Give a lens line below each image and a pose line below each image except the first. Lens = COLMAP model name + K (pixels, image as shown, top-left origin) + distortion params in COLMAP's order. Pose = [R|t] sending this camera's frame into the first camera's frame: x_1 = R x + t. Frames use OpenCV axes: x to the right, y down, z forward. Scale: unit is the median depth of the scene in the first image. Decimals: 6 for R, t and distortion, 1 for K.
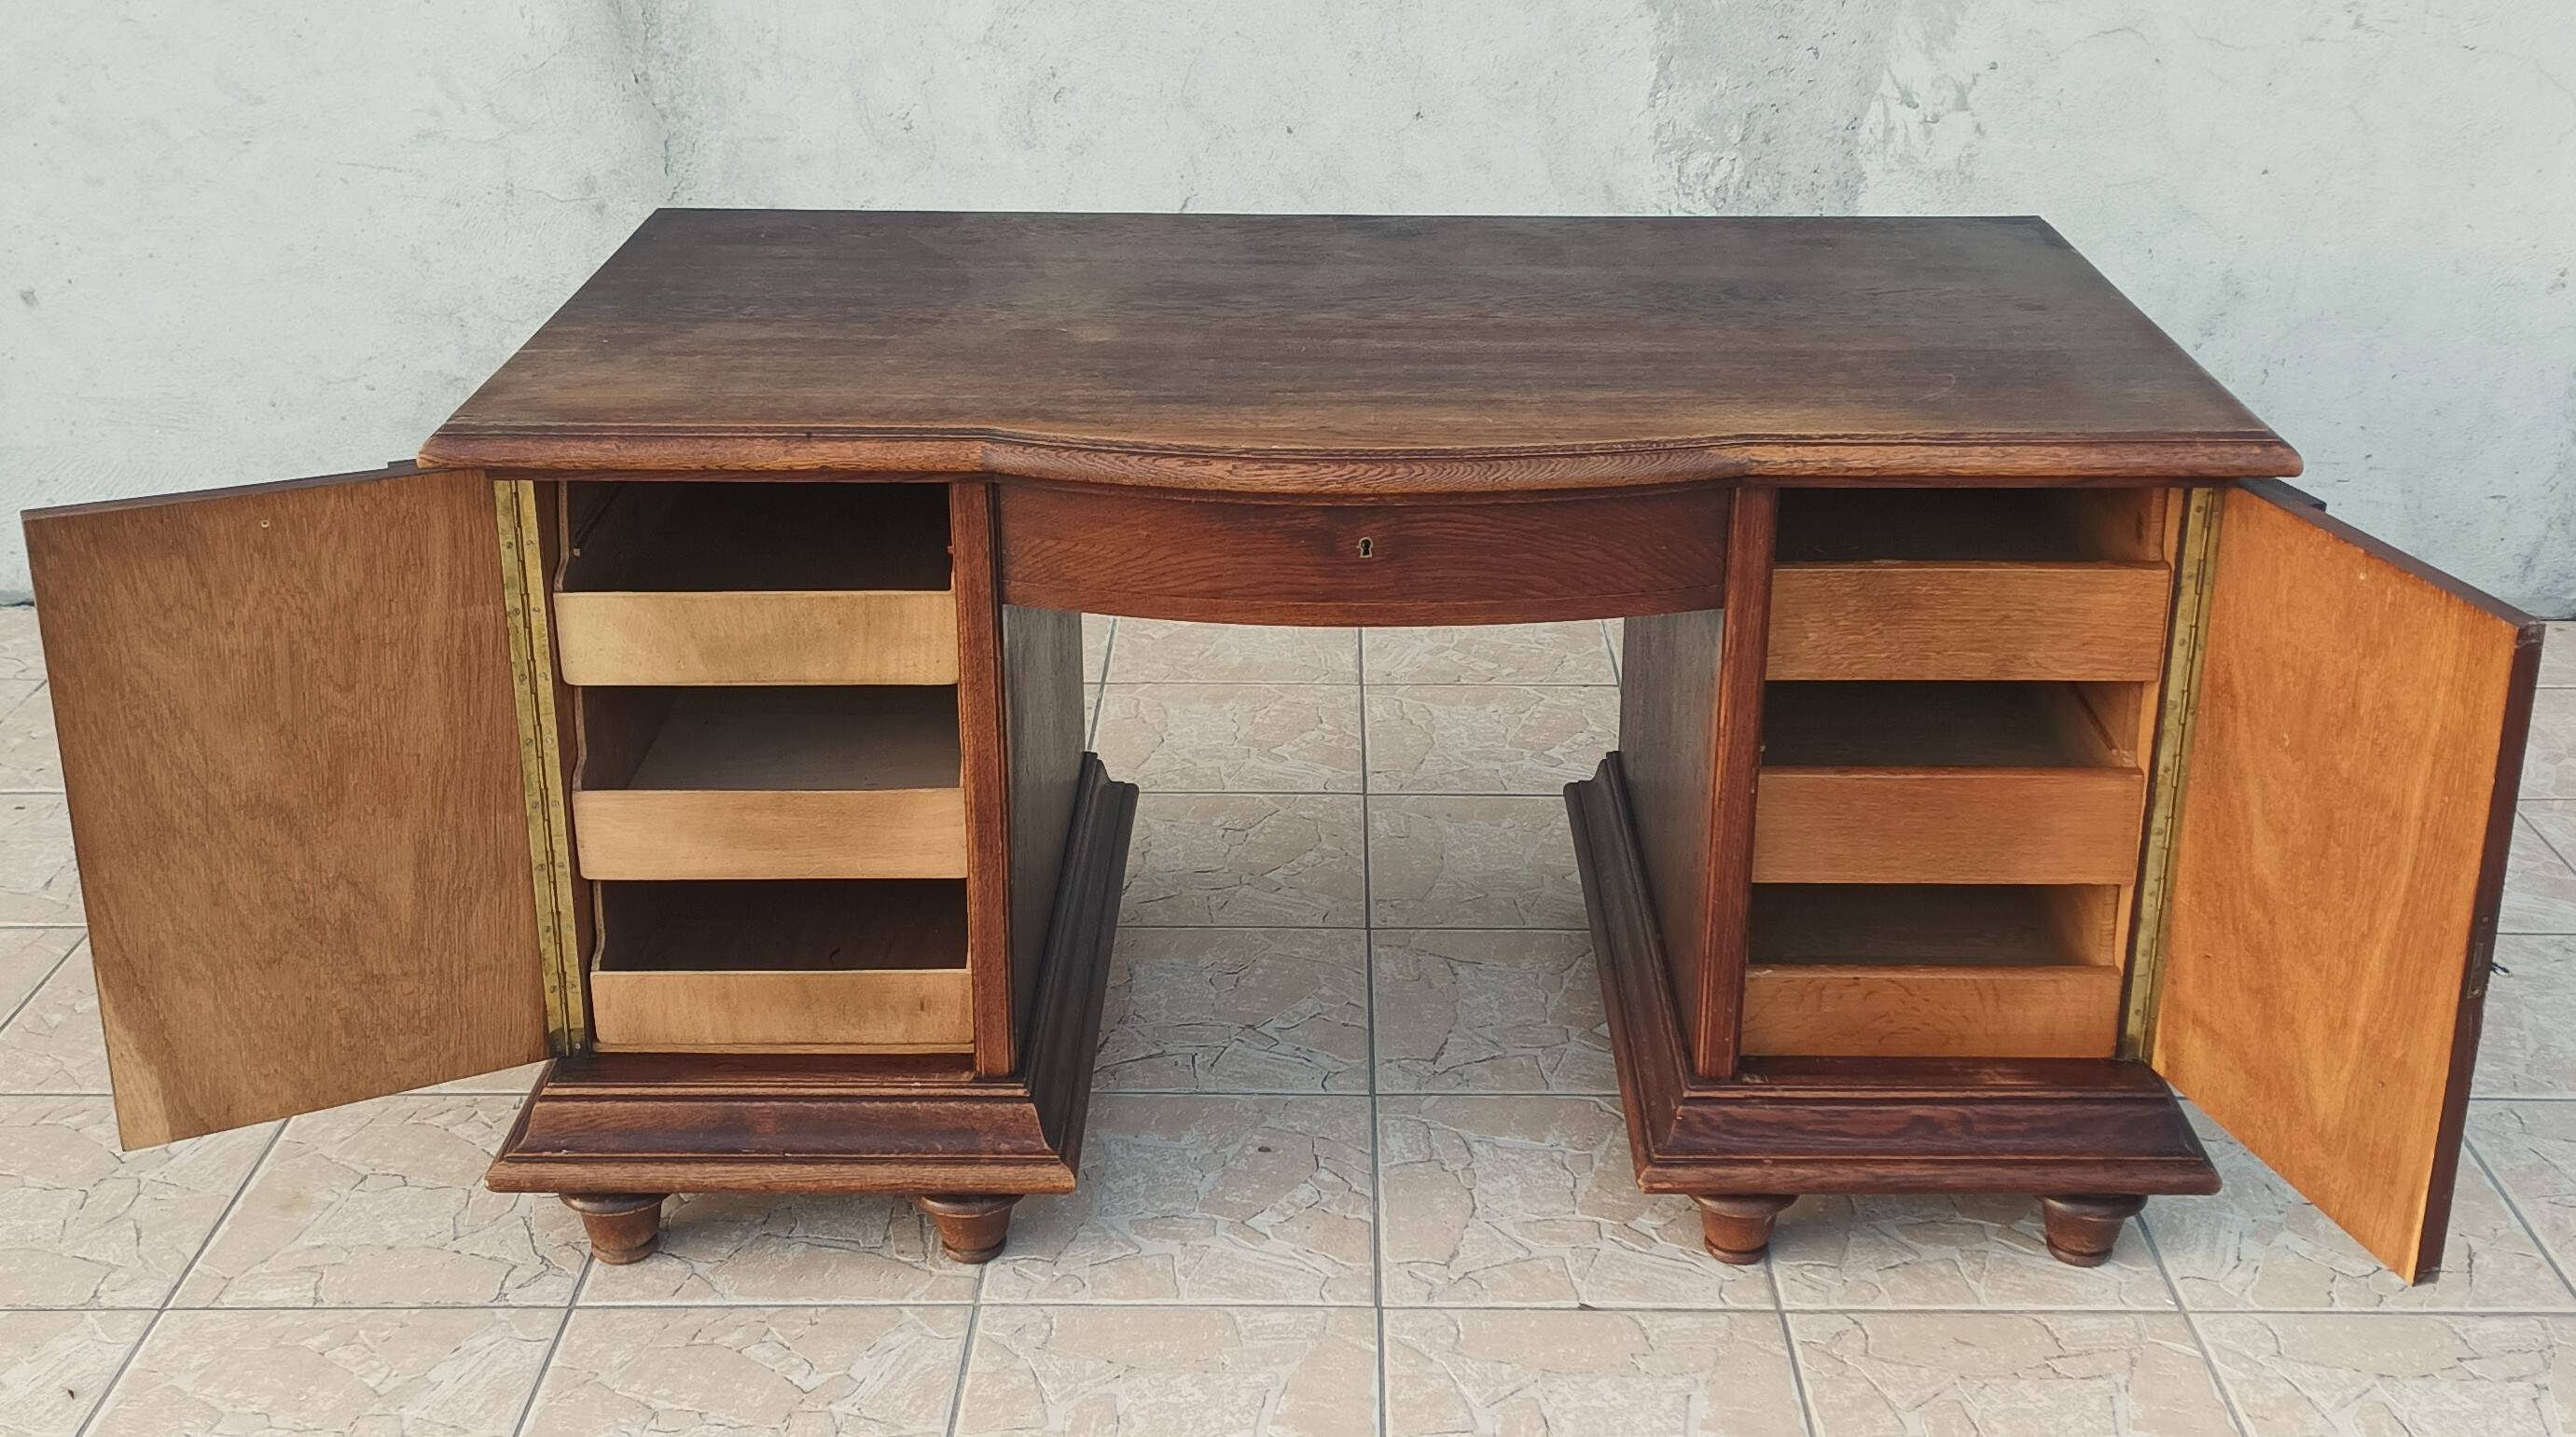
lens RADIAL K [[2711.9, 0, 1360.7], [0, 2711.9, 623.2], [0, 0, 1]] dist [0.046336, 0.000000]
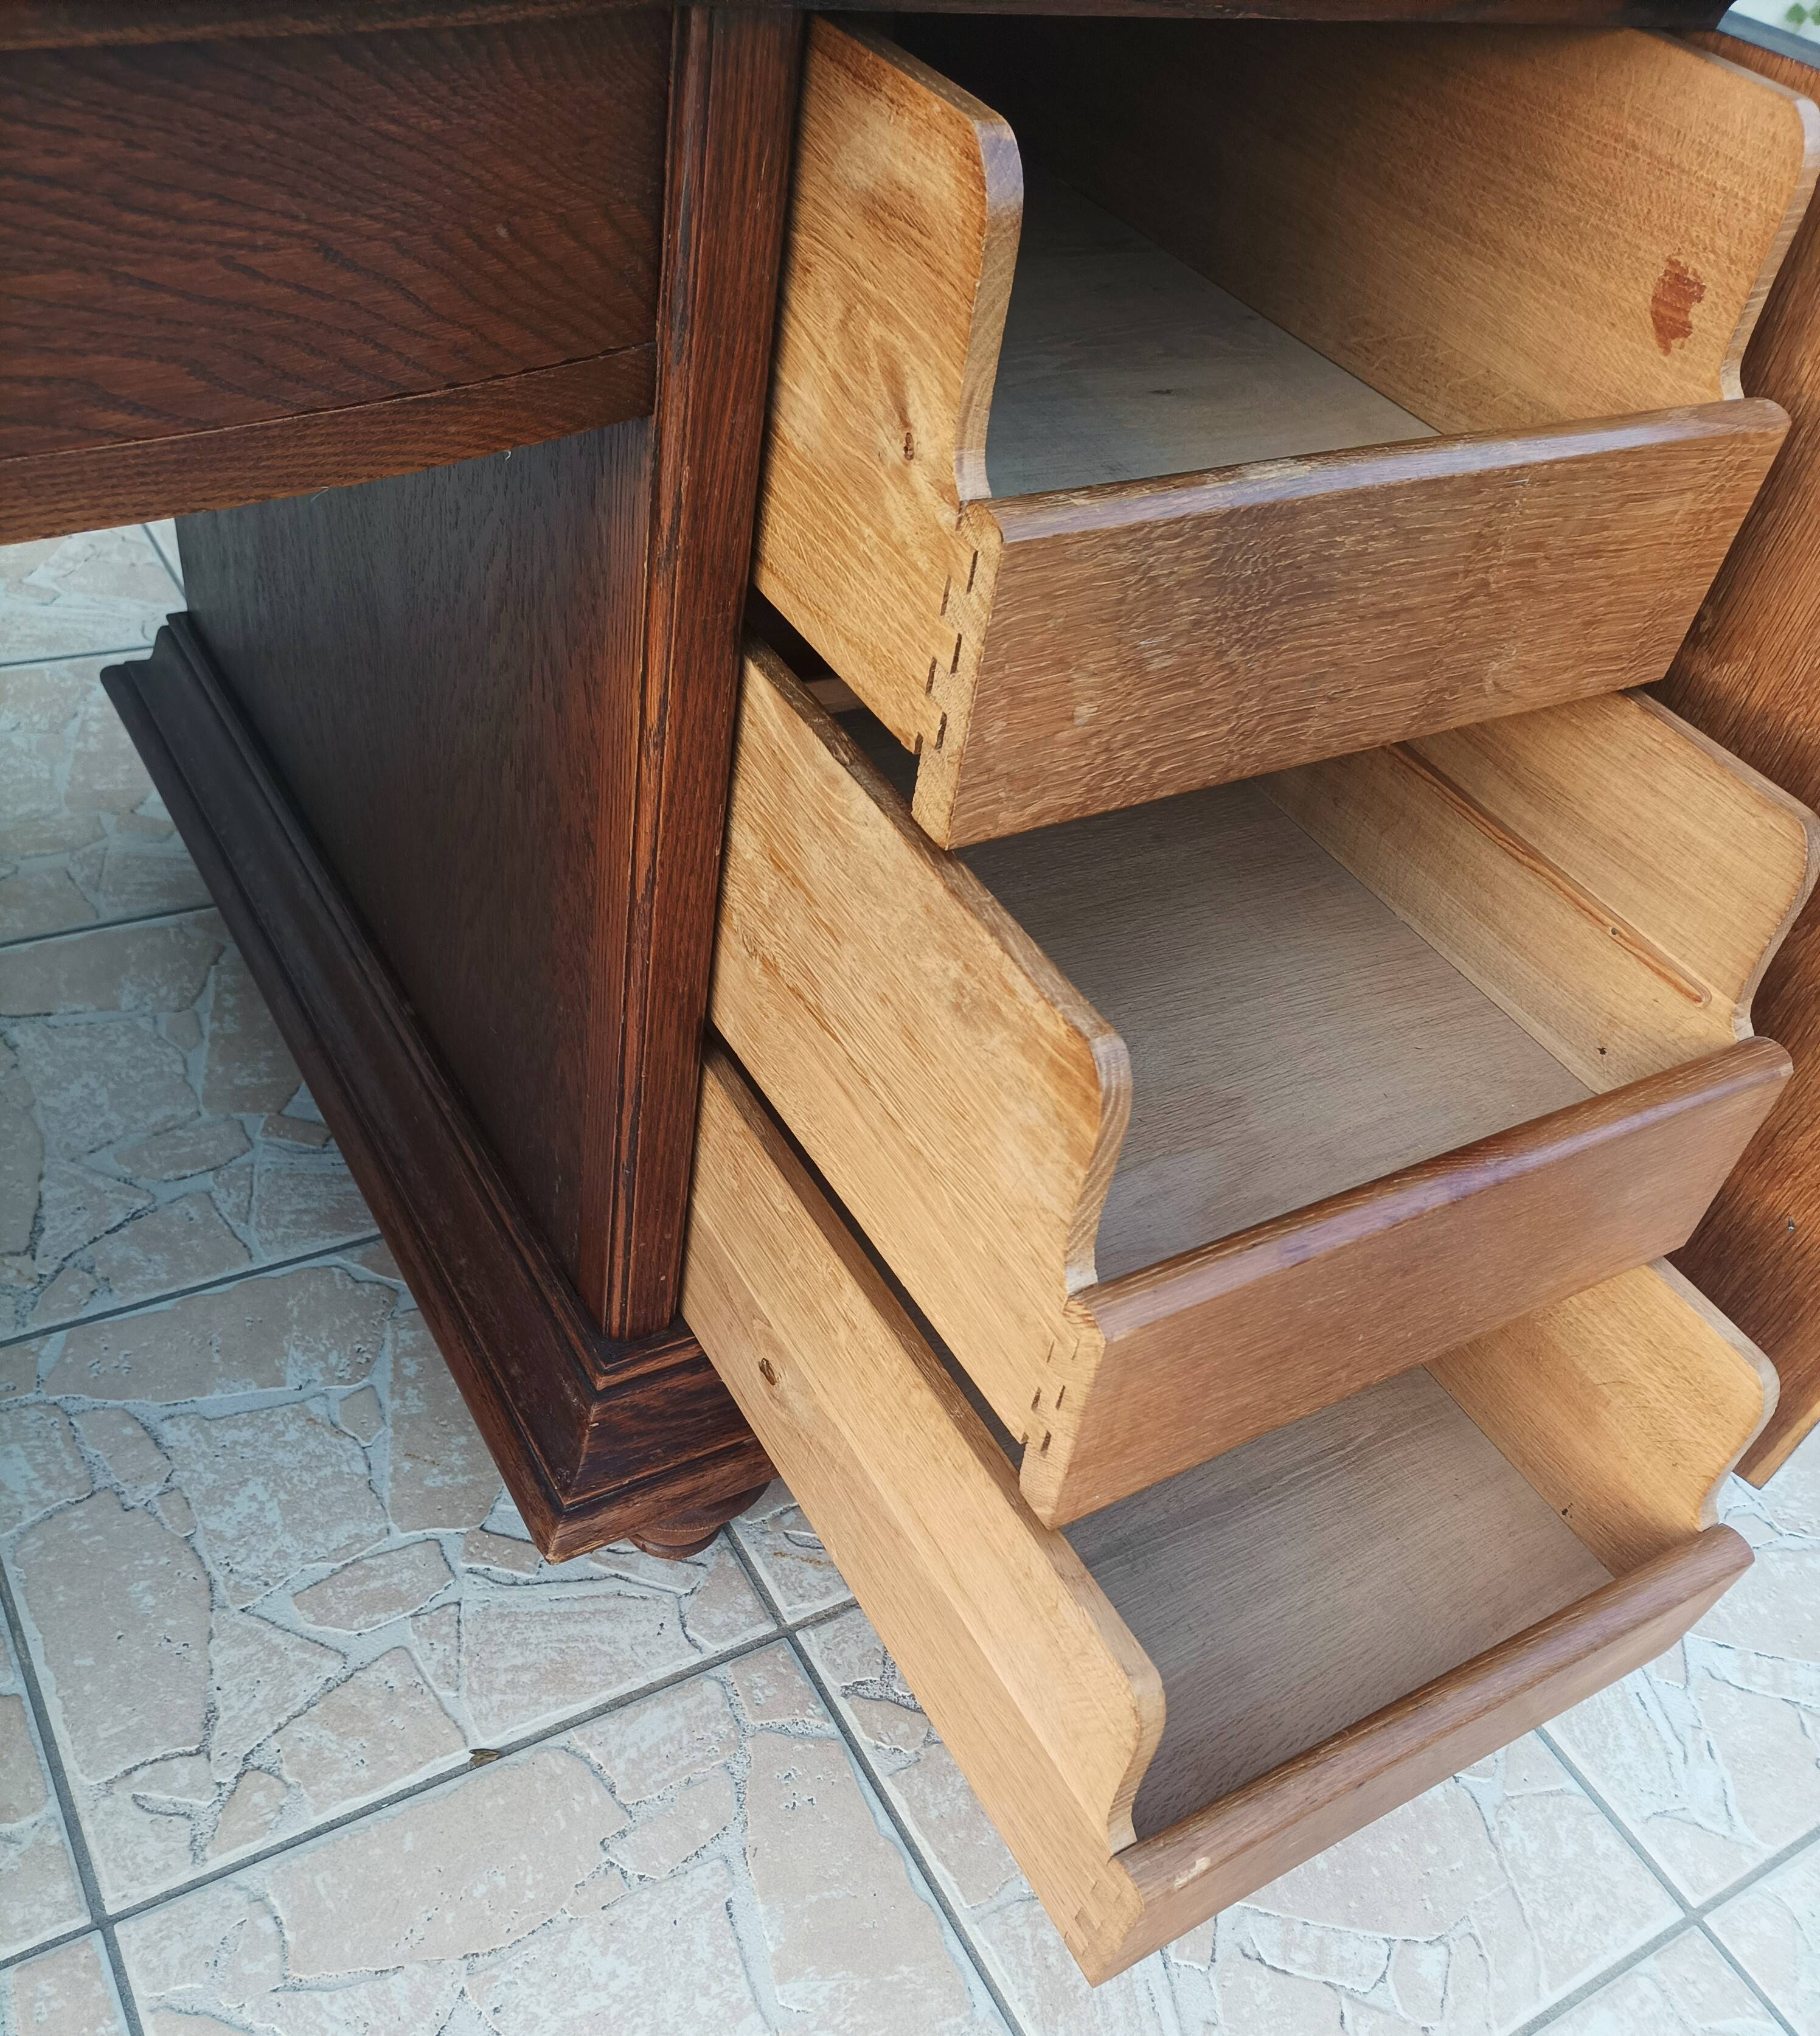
lens RADIAL K [[1801.8, 0, 909.6], [0, 1801.8, 1216.3], [0, 0, 1]] dist [0.021175, -0.007908]
pose [[0.857655, -0.274981, 0.434527, 0.025514], [0.044797, 0.881753, 0.469579, -0.021988], [-0.512271, -0.383271, 0.768559, 0.705268]]
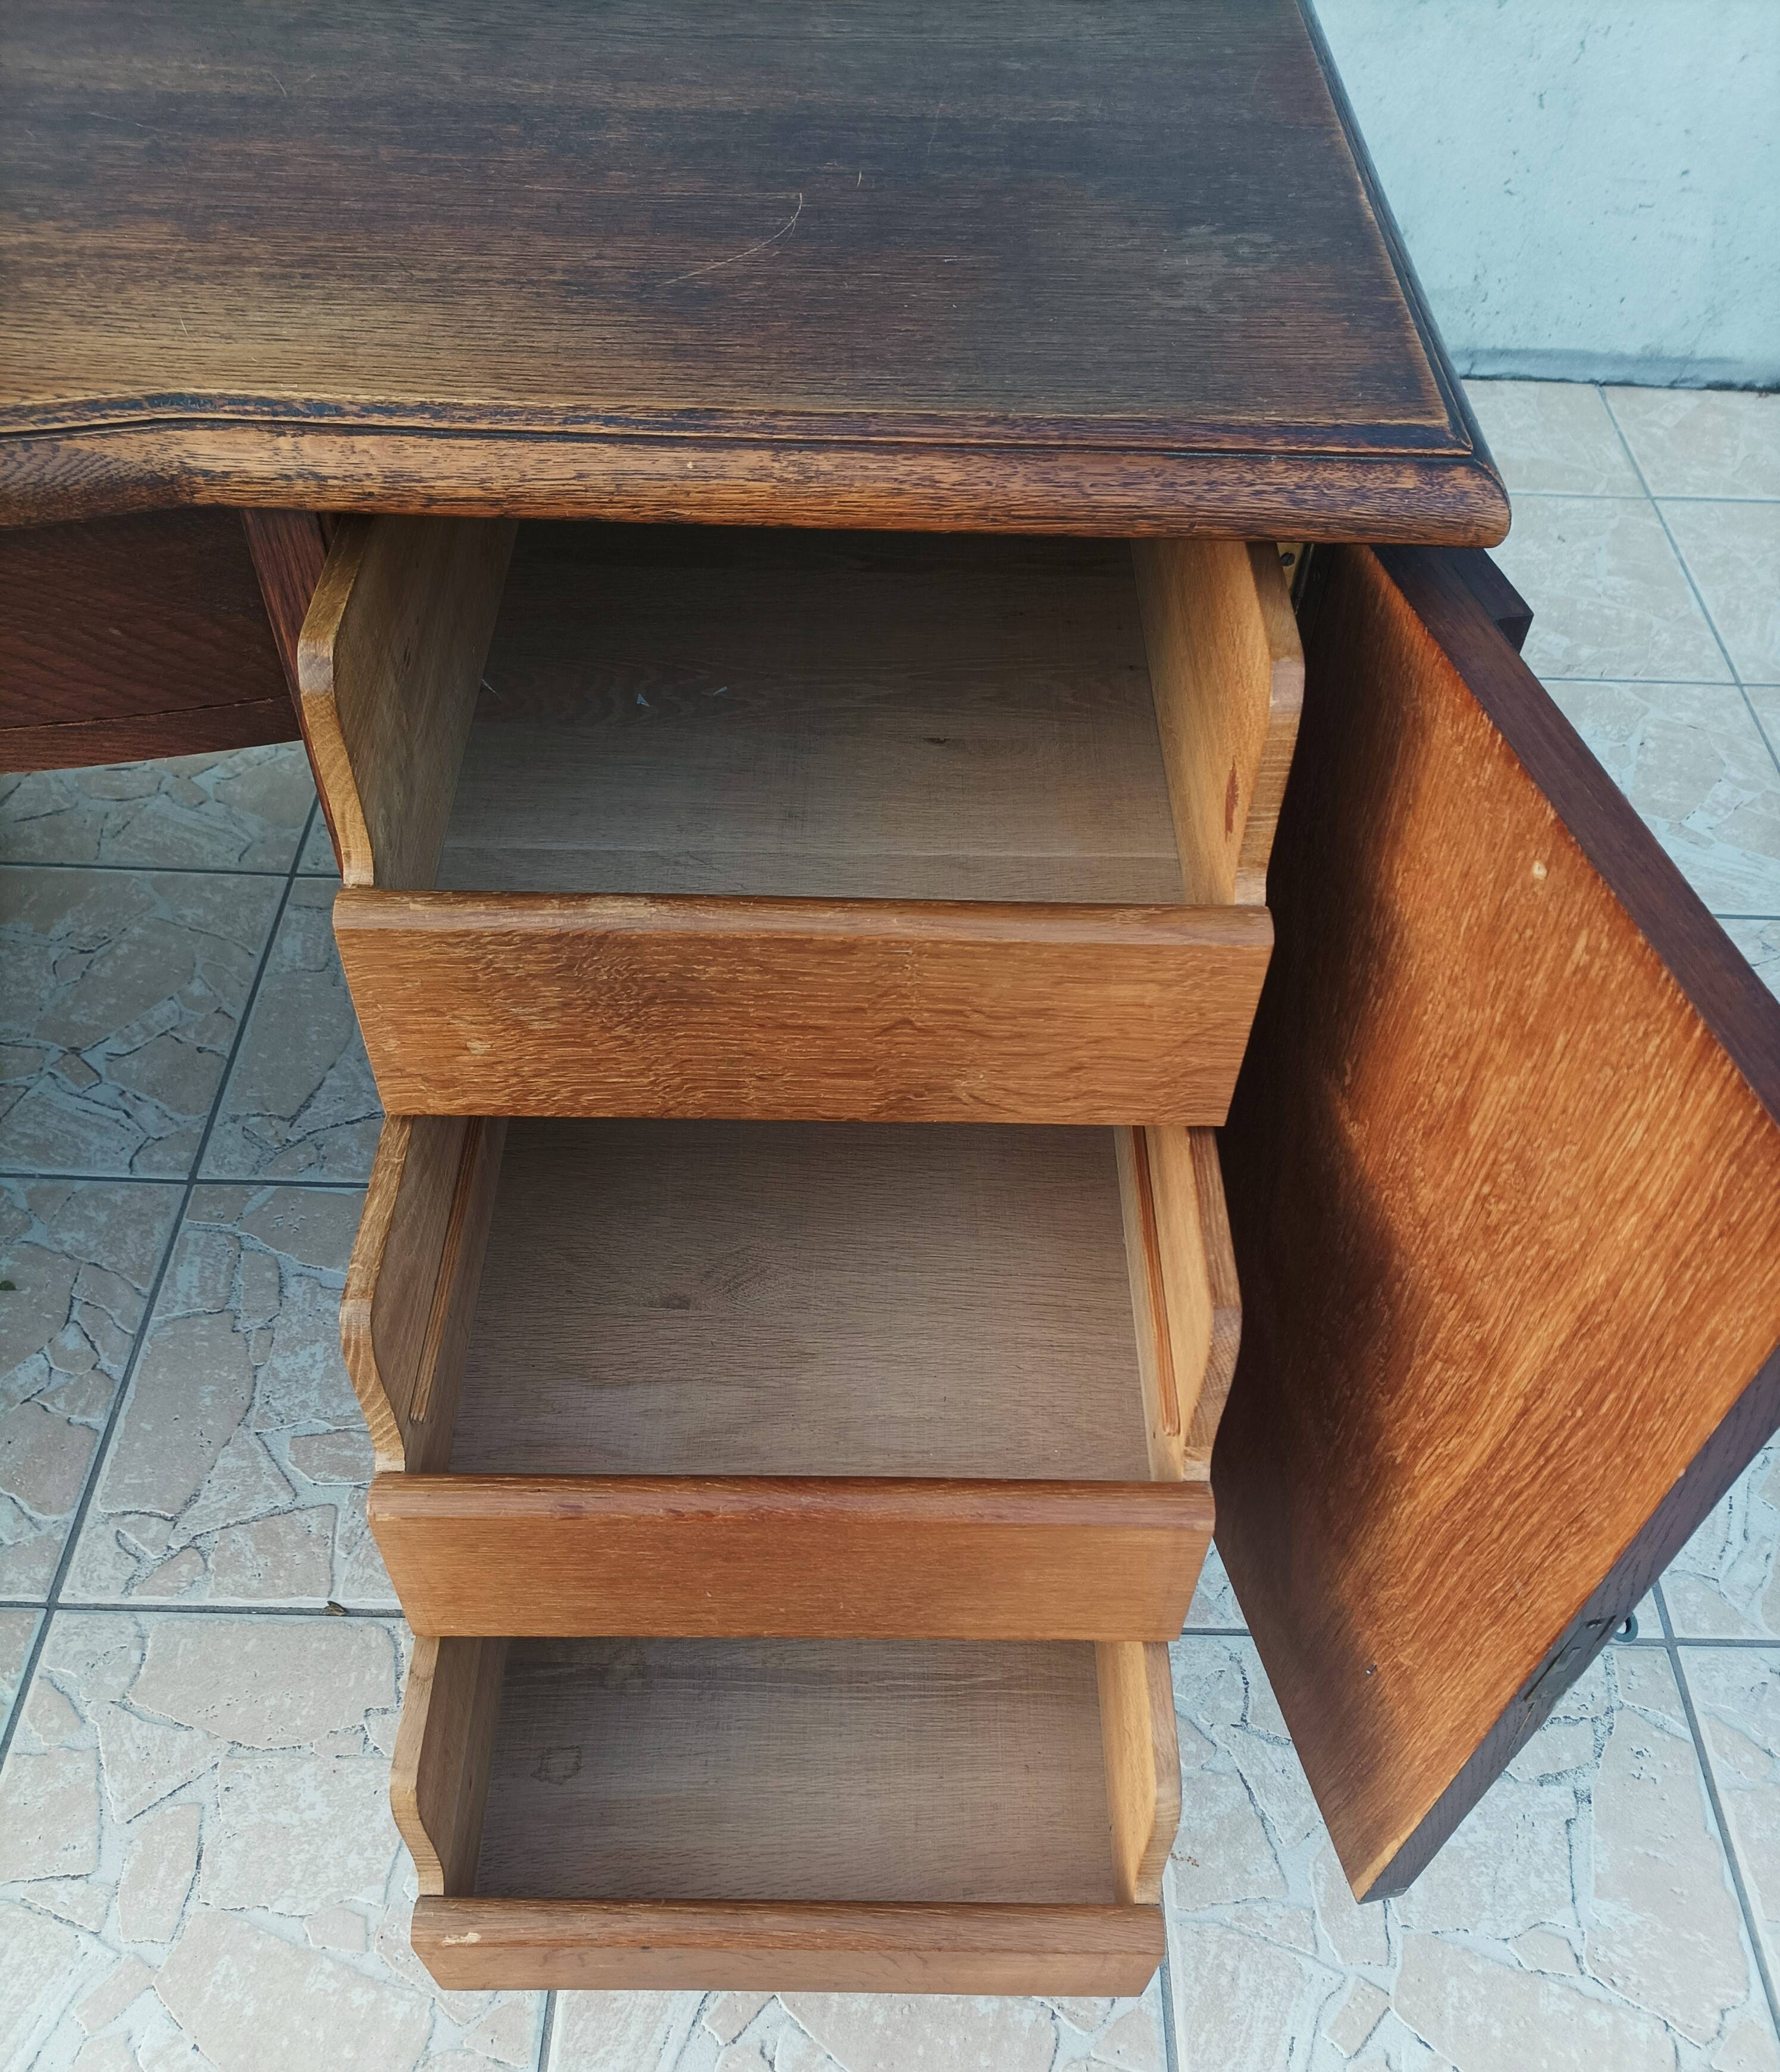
lens RADIAL K [[1755.9, 0, 881.2], [0, 1755.9, 1191.8], [0, 0, 1]] dist [0.046392, -0.041102]
pose [[0.999532, 0.029956, 0.006151, 0.224686], [-0.029014, 0.865354, 0.500321, -0.092375], [0.009665, -0.500265, 0.865818, 0.639856]]
